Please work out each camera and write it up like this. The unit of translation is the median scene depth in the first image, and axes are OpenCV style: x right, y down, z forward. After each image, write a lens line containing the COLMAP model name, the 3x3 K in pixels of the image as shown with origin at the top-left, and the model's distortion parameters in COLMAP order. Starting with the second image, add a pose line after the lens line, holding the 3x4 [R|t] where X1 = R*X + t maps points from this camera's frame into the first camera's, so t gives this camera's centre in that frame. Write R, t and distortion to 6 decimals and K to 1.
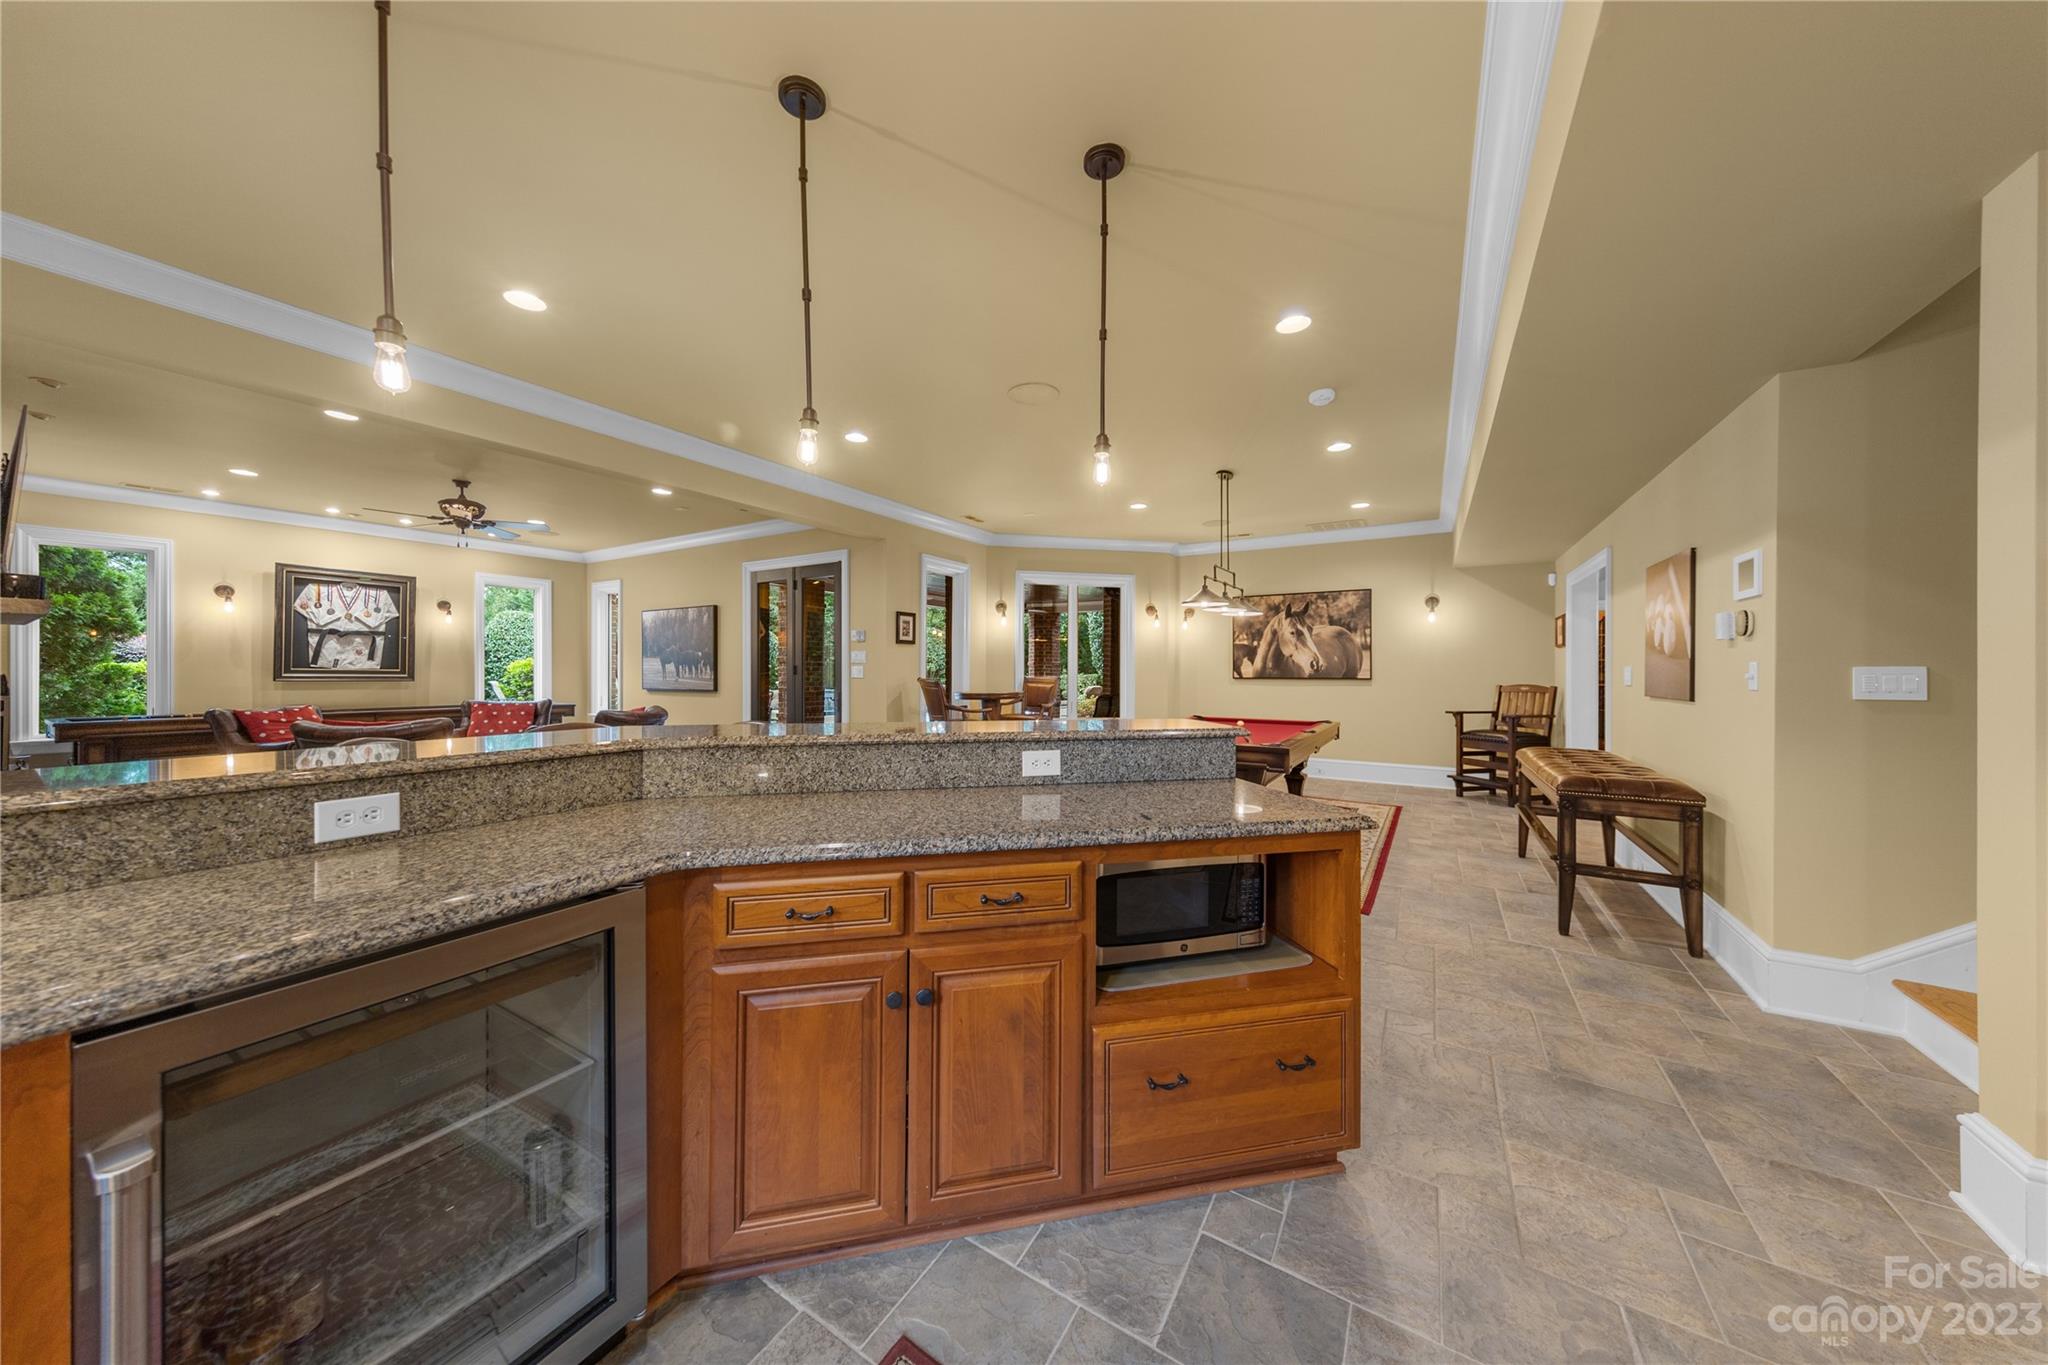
lens RADIAL K [[649.3, 0, 1013.7], [0, 649.3, 682.2], [0, 0, 1]] dist [0.002234, 0.000089]
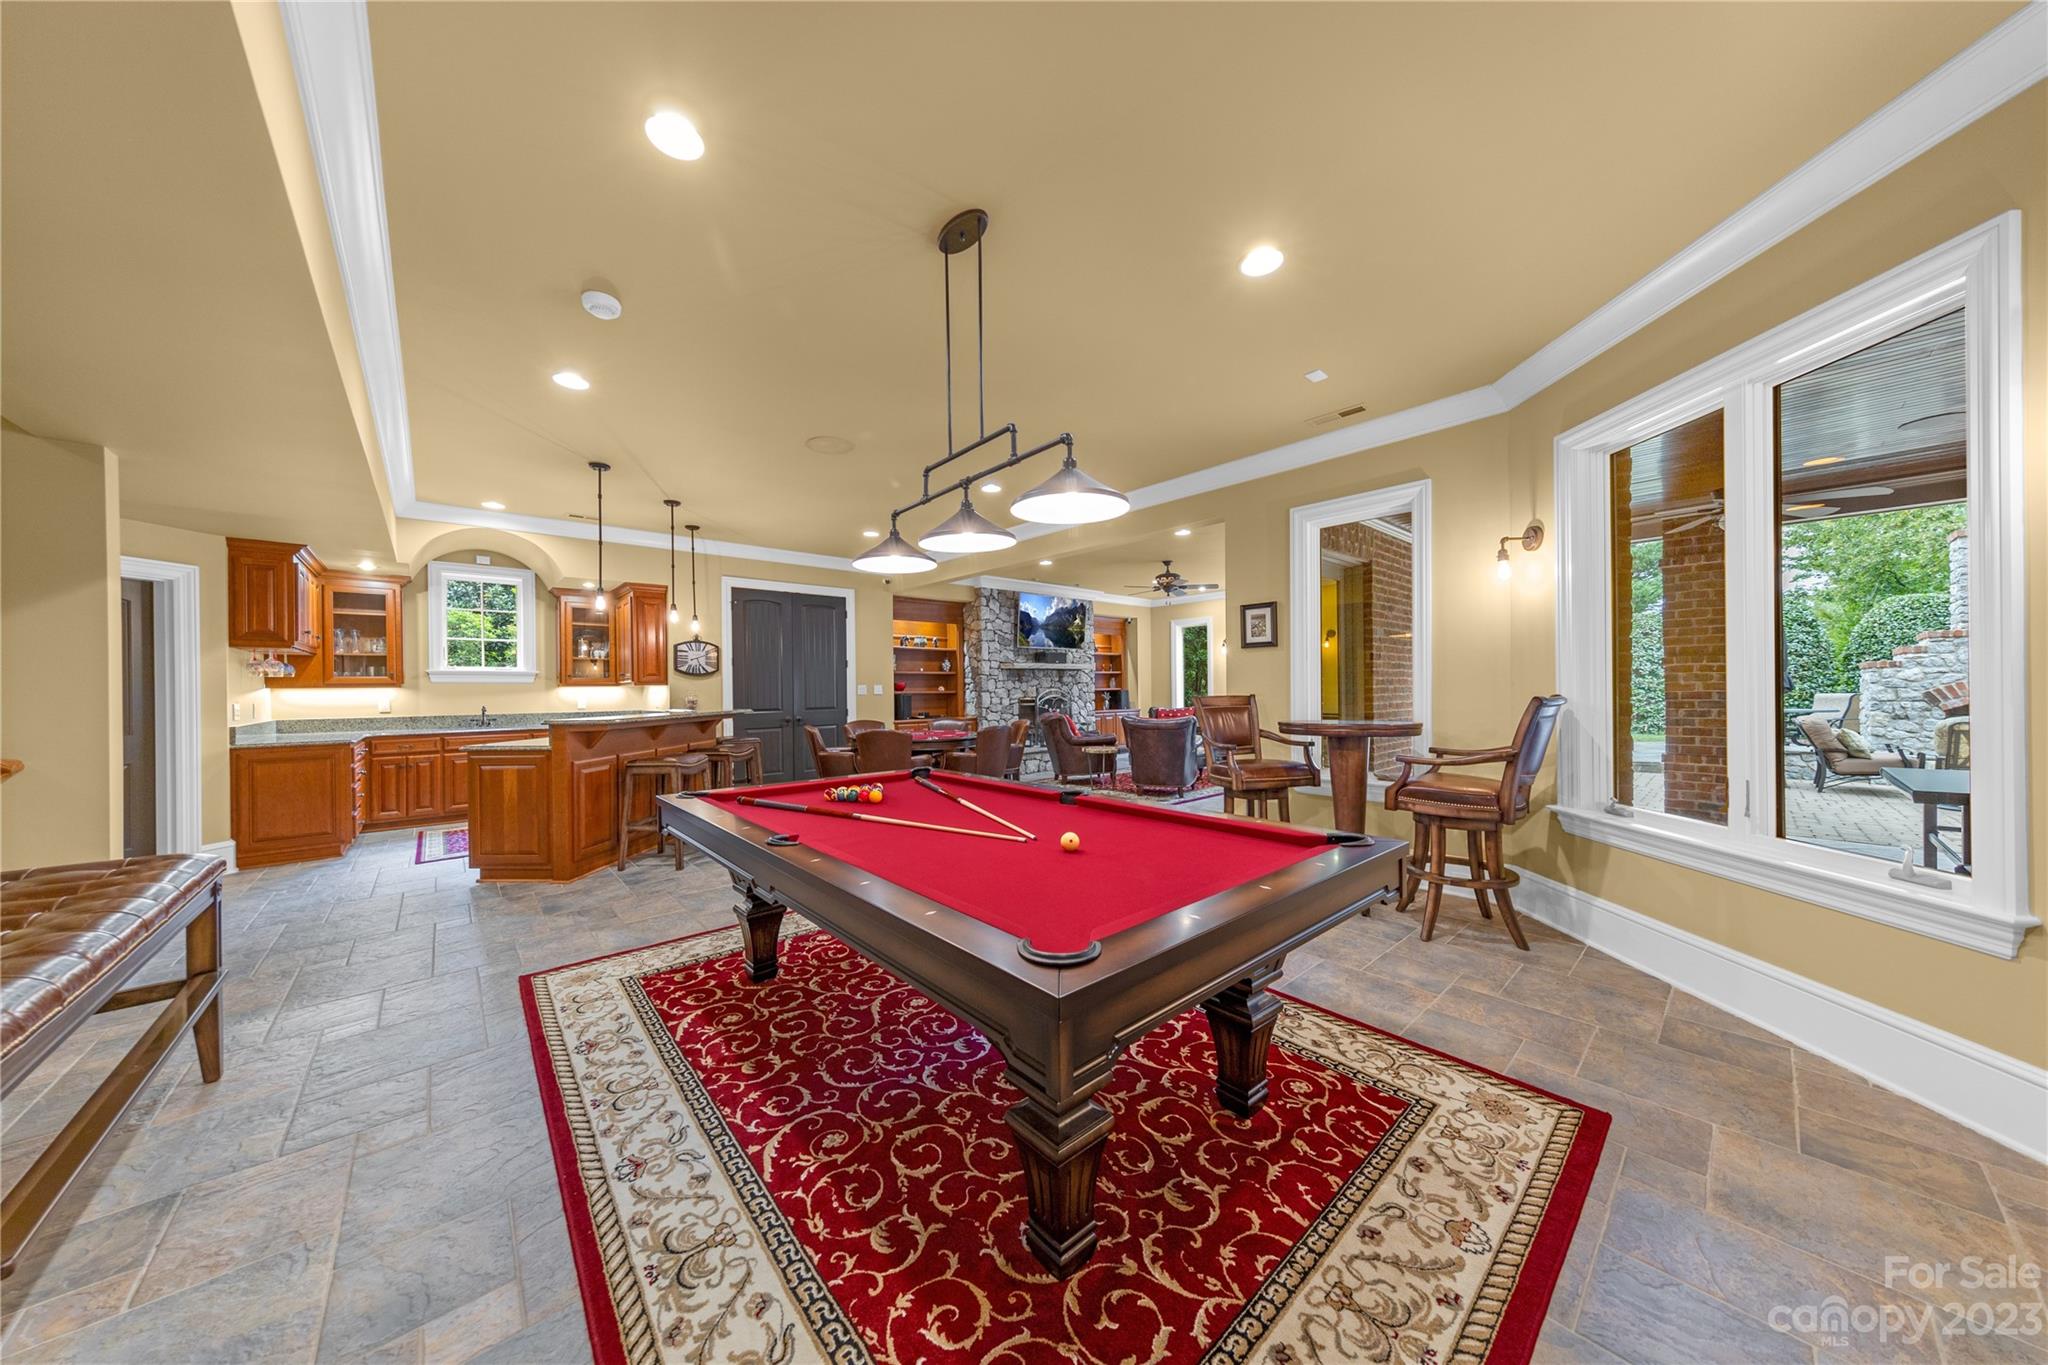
lens RADIAL K [[649.3, 0, 1013.7], [0, 649.3, 682.2], [0, 0, 1]] dist [0.002234, 0.000089]
pose [[-0.281186, -0.009675, -0.959604, 0.521162], [-0.011136, 0.999915, -0.006818, -0.010697], [0.959589, 0.008769, -0.281270, 0.818014]]
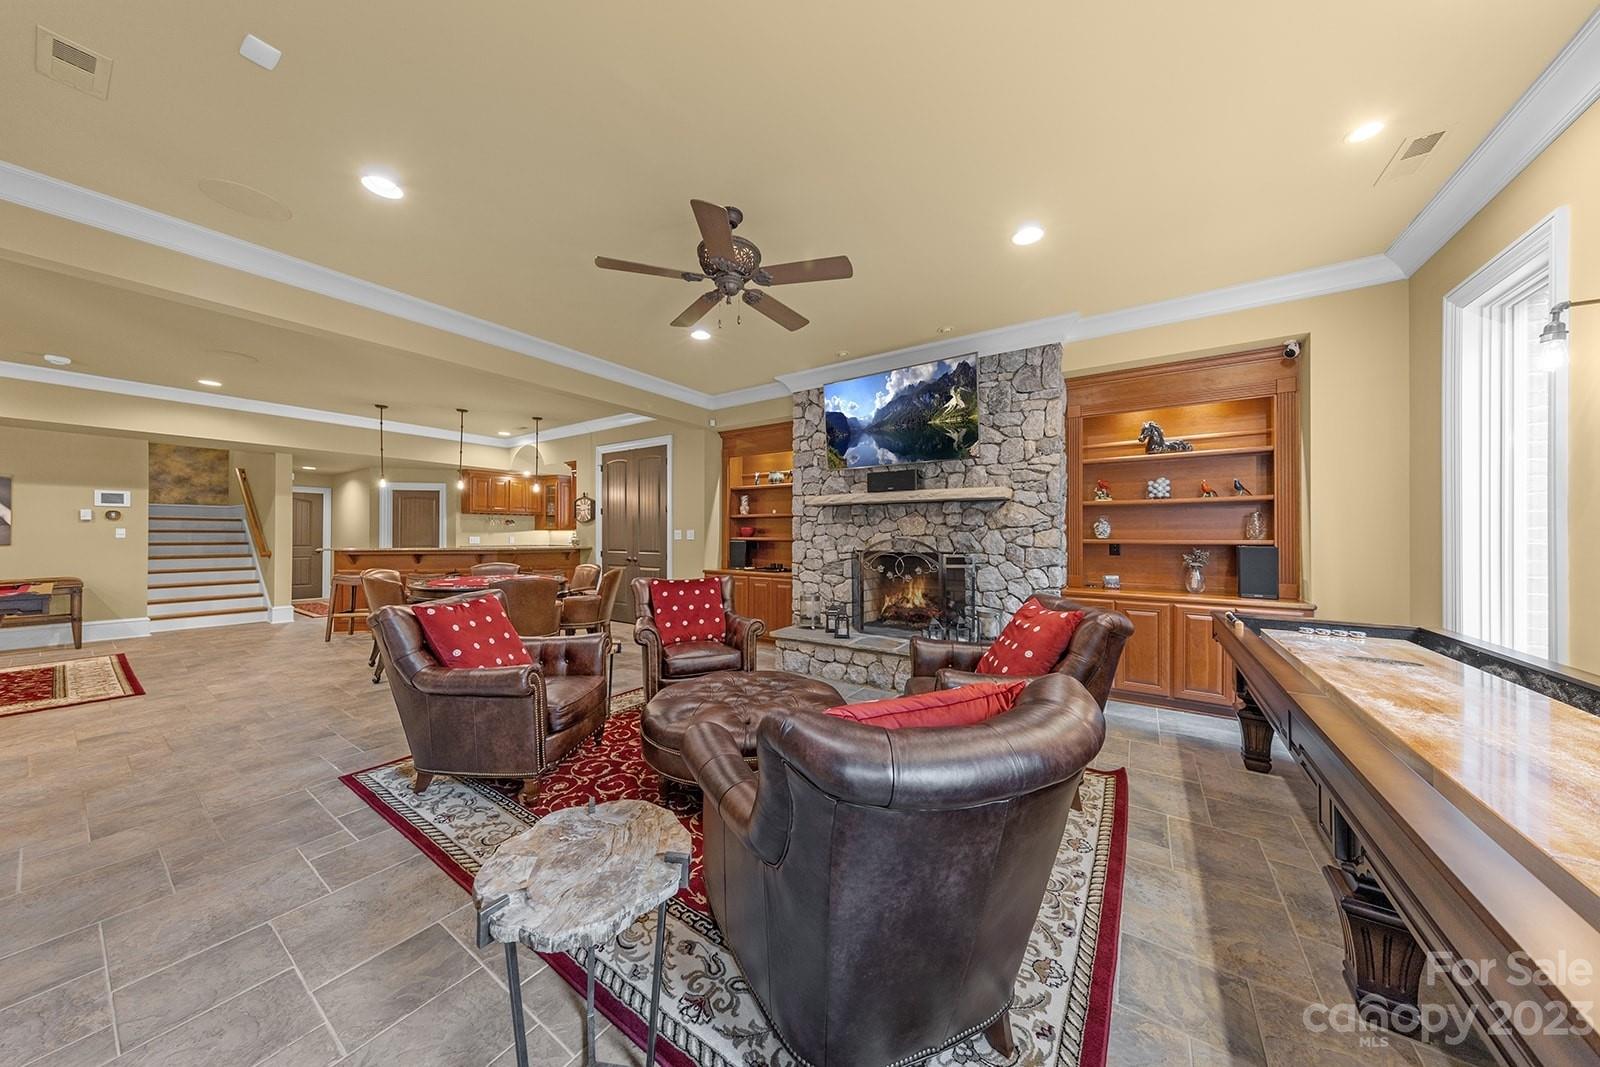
lens RADIAL K [[505.4, 0, 800.0], [0, 505.4, 533.5], [0, 0, 1]] dist [0.001348, 0.000222]
pose [[-0.999387, -0.005166, 0.034631, -0.716909], [-0.004494, 0.999801, 0.019452, -0.022543], [-0.034725, 0.019285, -0.999211, 1.105328]]
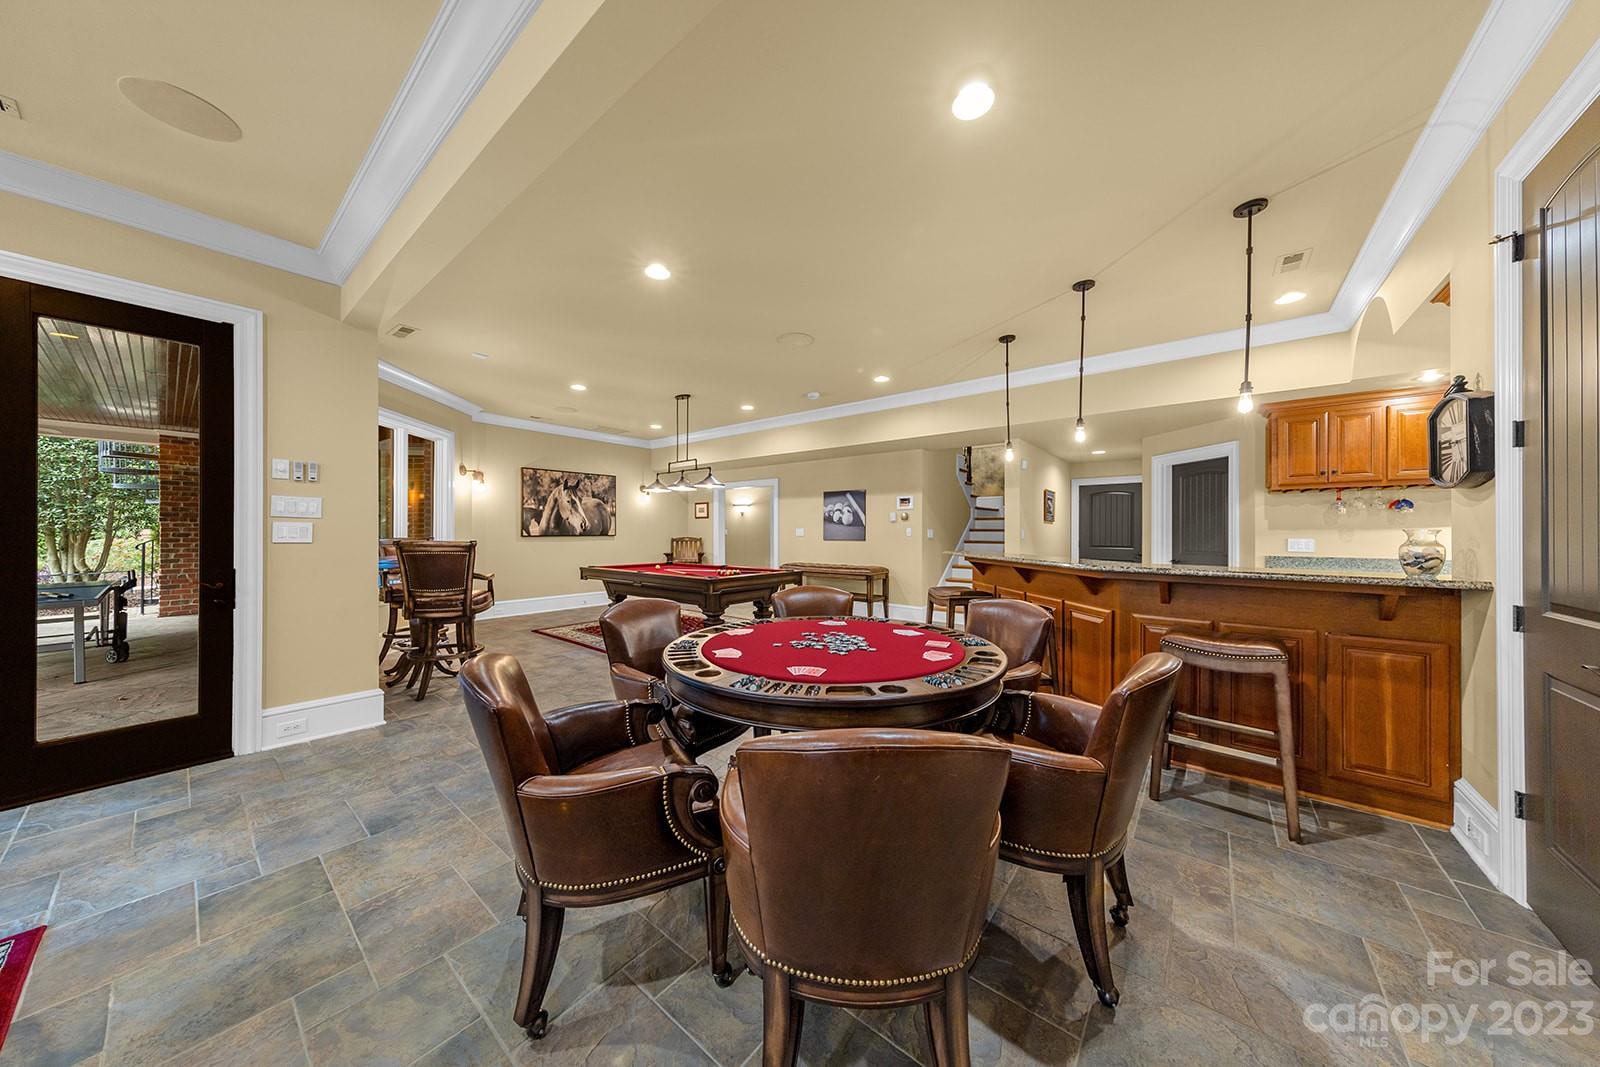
lens RADIAL K [[505.4, 0, 800.0], [0, 505.4, 533.5], [0, 0, 1]] dist [0.001348, 0.000222]
pose [[0.114290, -0.006673, 0.993425, -0.563546], [0.018426, 0.999820, 0.004596, -0.006926], [-0.993277, 0.017779, 0.114393, 0.433636]]
